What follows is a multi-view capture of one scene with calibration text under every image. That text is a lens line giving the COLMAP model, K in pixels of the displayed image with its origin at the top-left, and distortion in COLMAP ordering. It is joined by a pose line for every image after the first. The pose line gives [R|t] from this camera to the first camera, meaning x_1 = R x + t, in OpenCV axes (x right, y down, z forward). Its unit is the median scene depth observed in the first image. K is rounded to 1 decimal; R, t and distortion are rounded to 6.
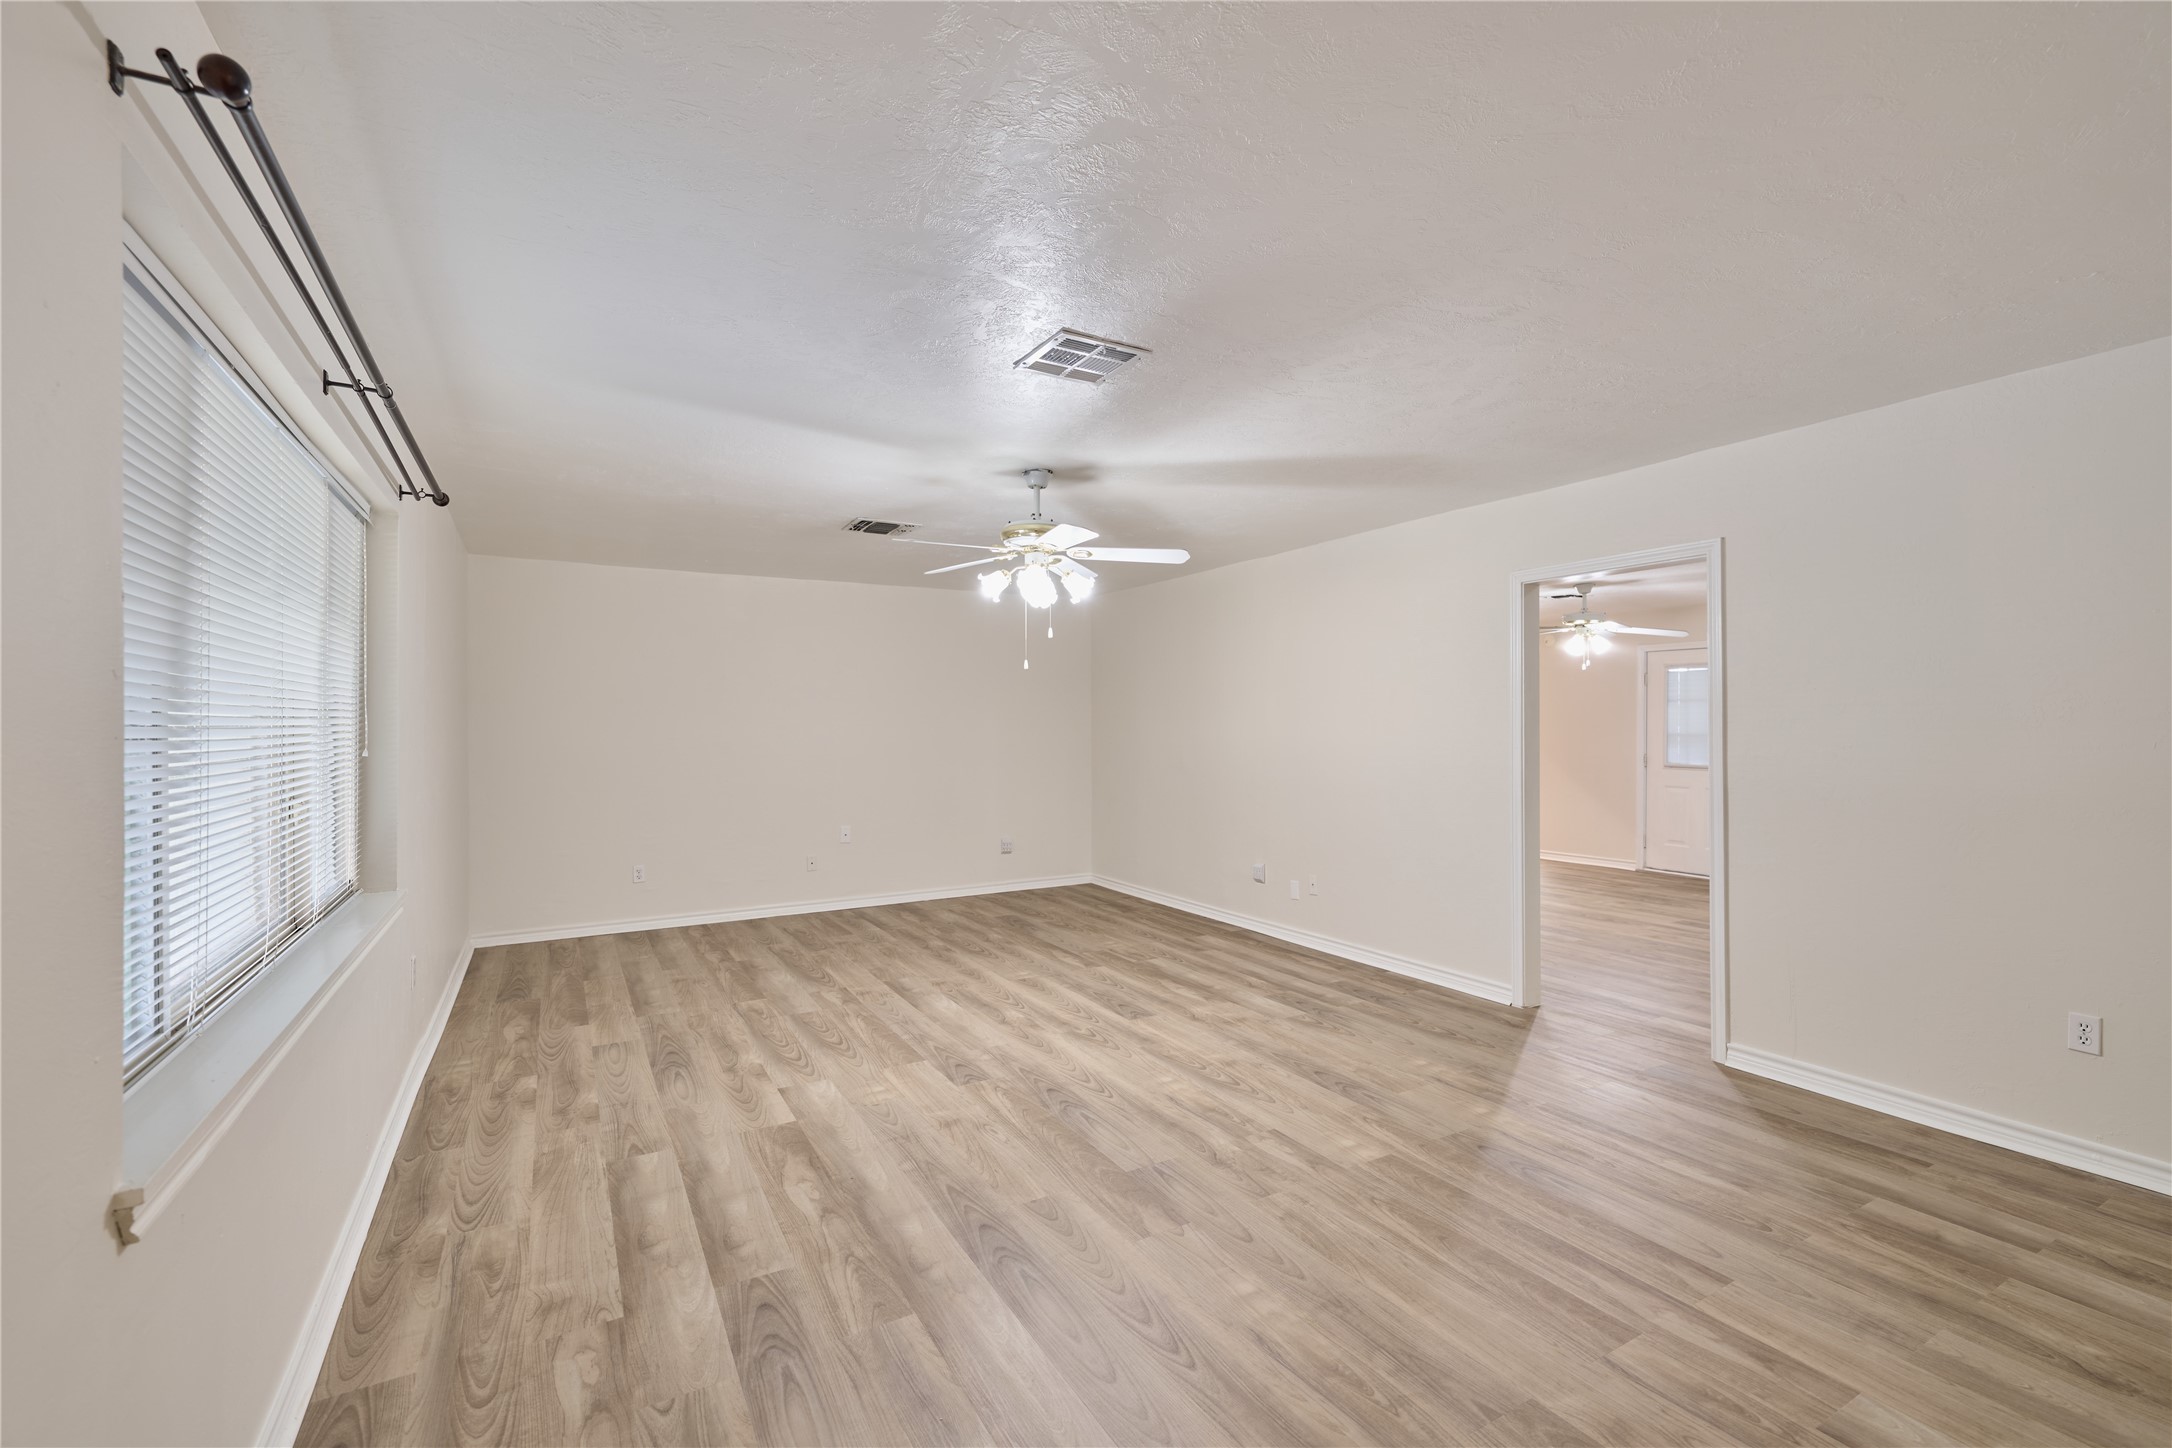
lens RADIAL K [[941.3, 0, 1086.0], [0, 941.3, 724.0], [0, 0, 1]] dist [-0.001342, 0.000044]
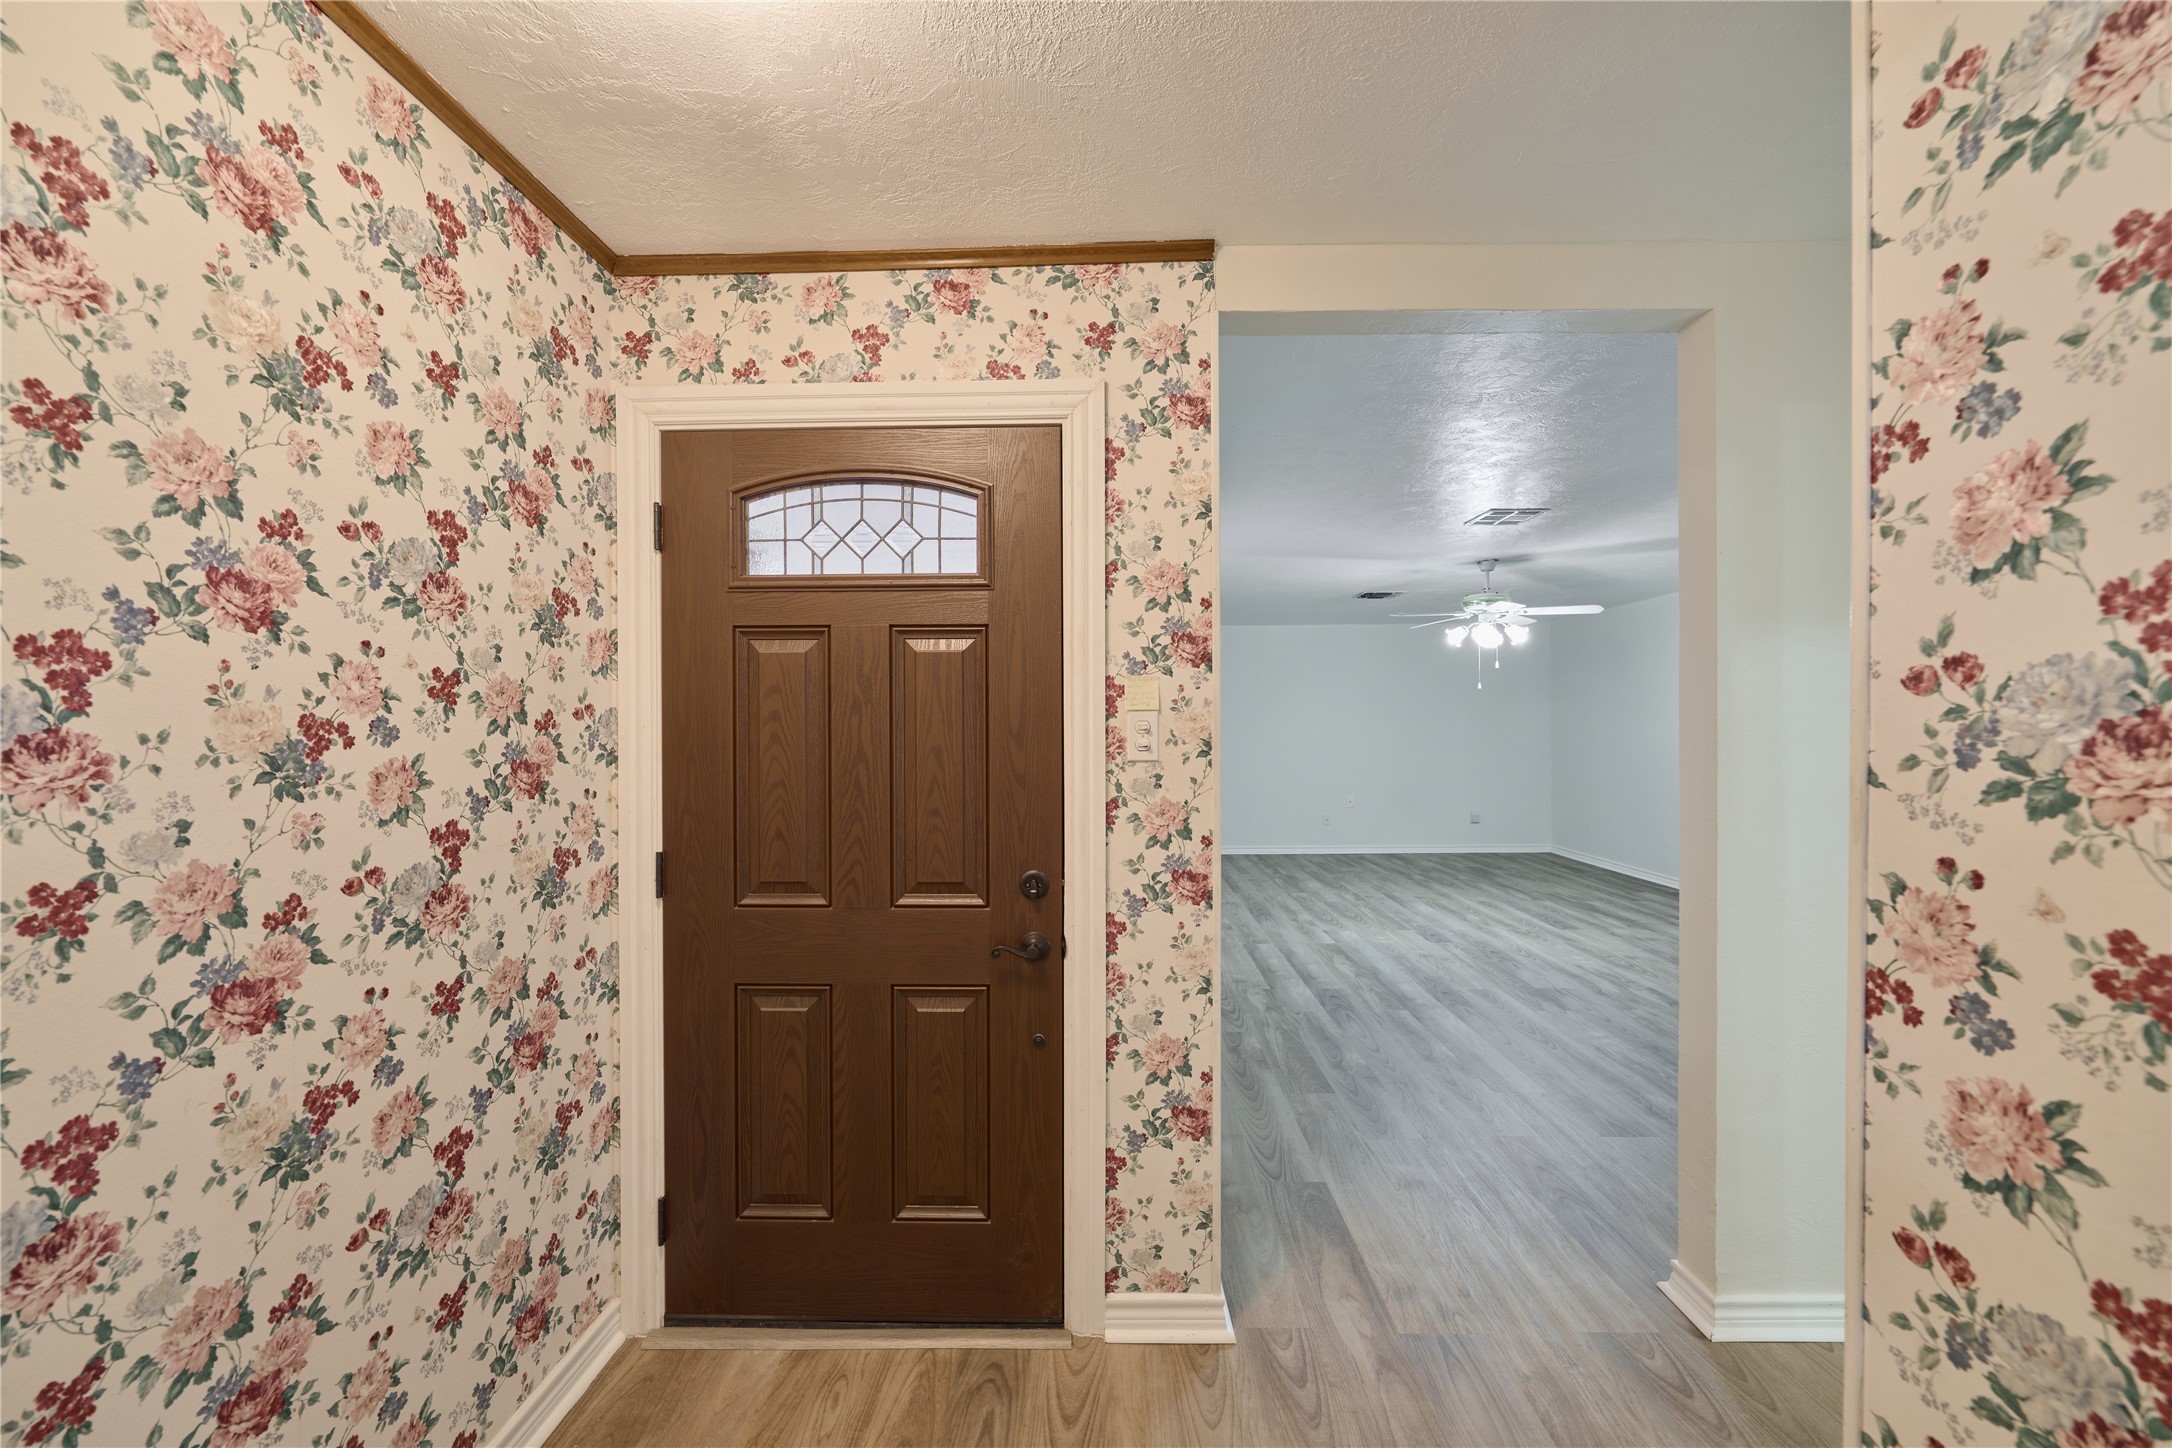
lens RADIAL K [[830.5, 0, 1086.0], [0, 830.5, 724.0], [0, 0, 1]] dist [0.000735, 0.000057]
pose [[0.858770, -0.000294, -0.512362, 0.082808], [0.001196, 0.999998, 0.001431, -0.004637], [0.512361, -0.001842, 0.858768, -0.519053]]
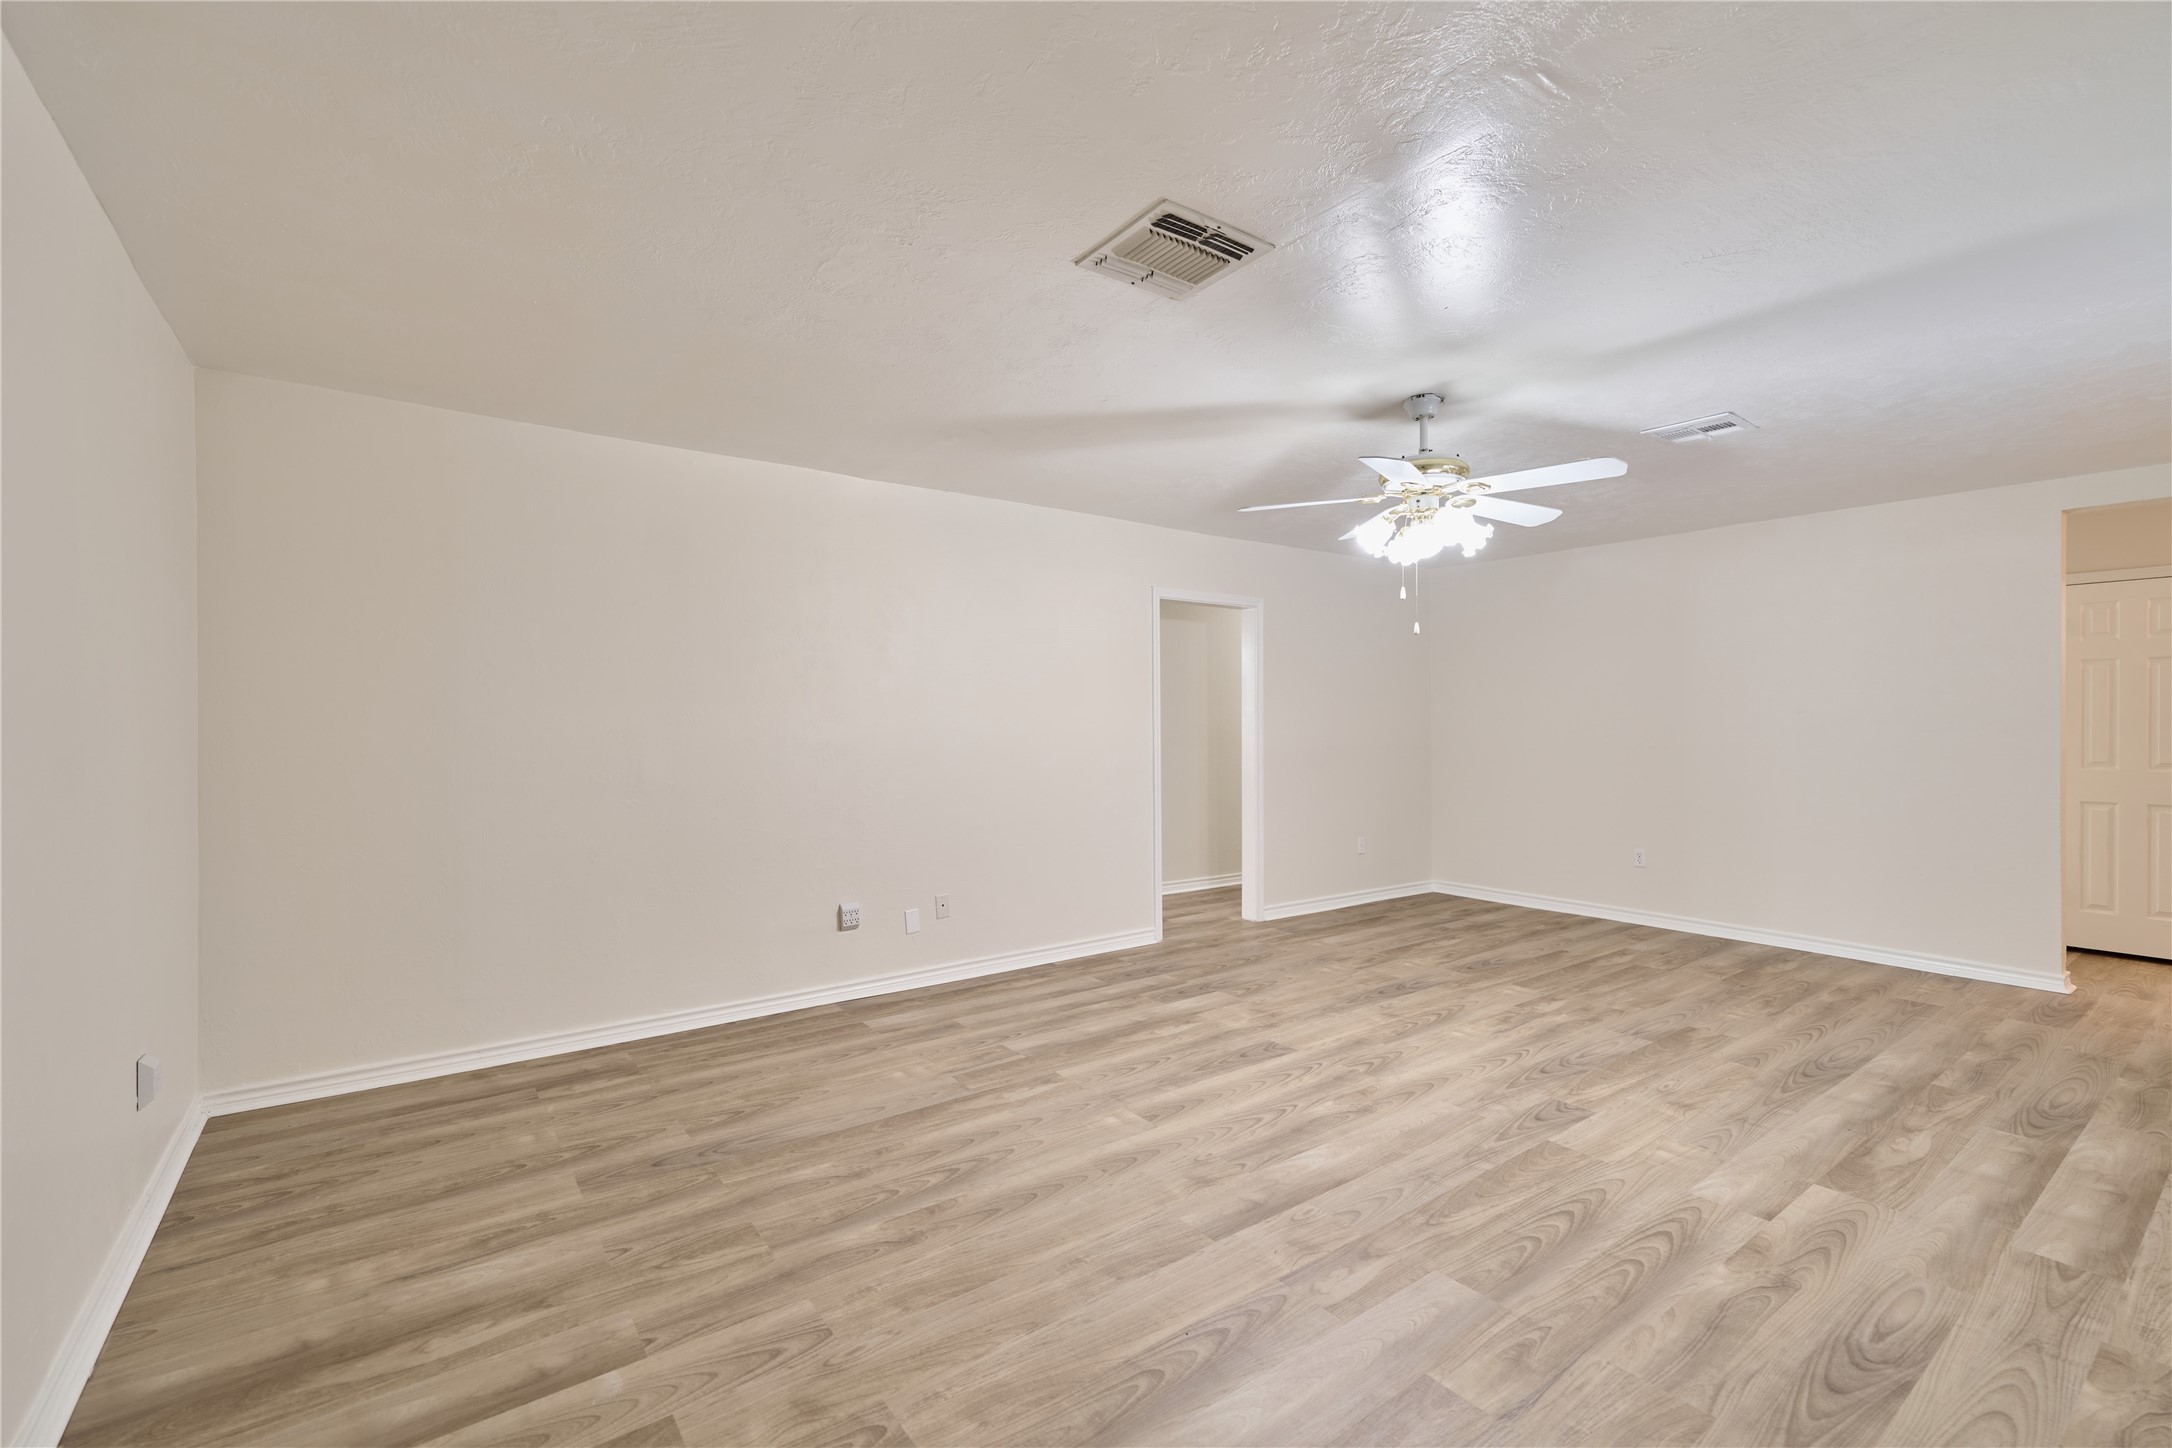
lens RADIAL K [[941.3, 0, 1086.0], [0, 941.3, 724.0], [0, 0, 1]] dist [-0.001342, 0.000044]
pose [[-0.122244, 0.000605, 0.992500, -0.859381], [0.000983, 0.999999, -0.000488, 0.019257], [-0.992500, 0.000916, -0.122245, 1.427213]]
